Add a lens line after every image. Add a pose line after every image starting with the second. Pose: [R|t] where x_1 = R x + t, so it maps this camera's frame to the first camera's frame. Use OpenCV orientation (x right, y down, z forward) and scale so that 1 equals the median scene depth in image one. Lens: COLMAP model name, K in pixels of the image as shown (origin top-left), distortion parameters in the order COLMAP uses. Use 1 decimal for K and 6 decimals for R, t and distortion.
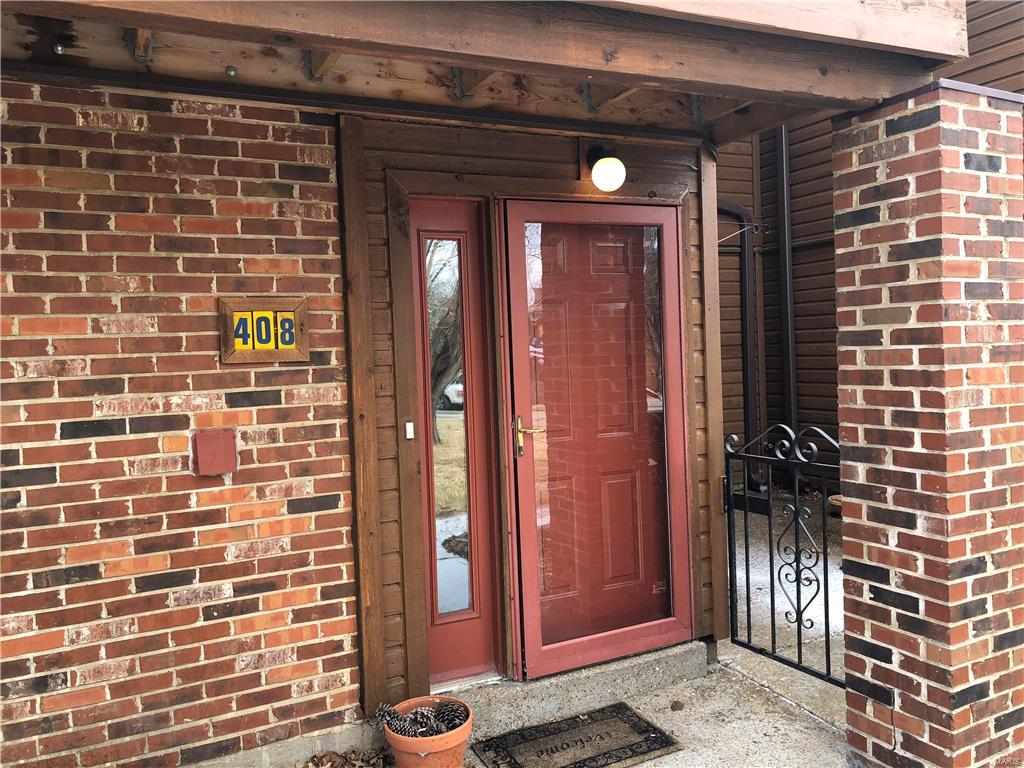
lens RADIAL K [[841.1, 0, 511.3], [0, 841.1, 382.8], [0, 0, 1]] dist [0.003455, 0.011194]
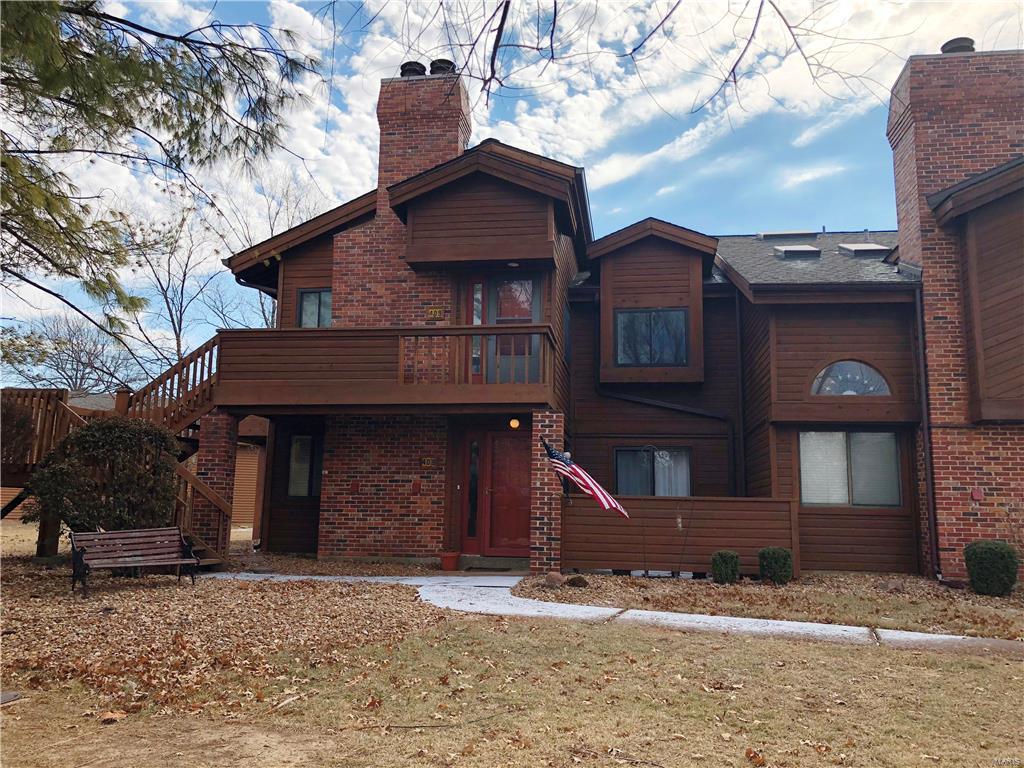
lens RADIAL K [[841.1, 0, 512.3], [0, 841.1, 383.3], [0, 0, 1]] dist [0.003455, 0.011194]
pose [[0.816155, -0.037052, -0.576644, 2.740613], [-0.074284, 0.982933, -0.168297, 0.253146], [0.573038, 0.180192, 0.799474, -2.467353]]
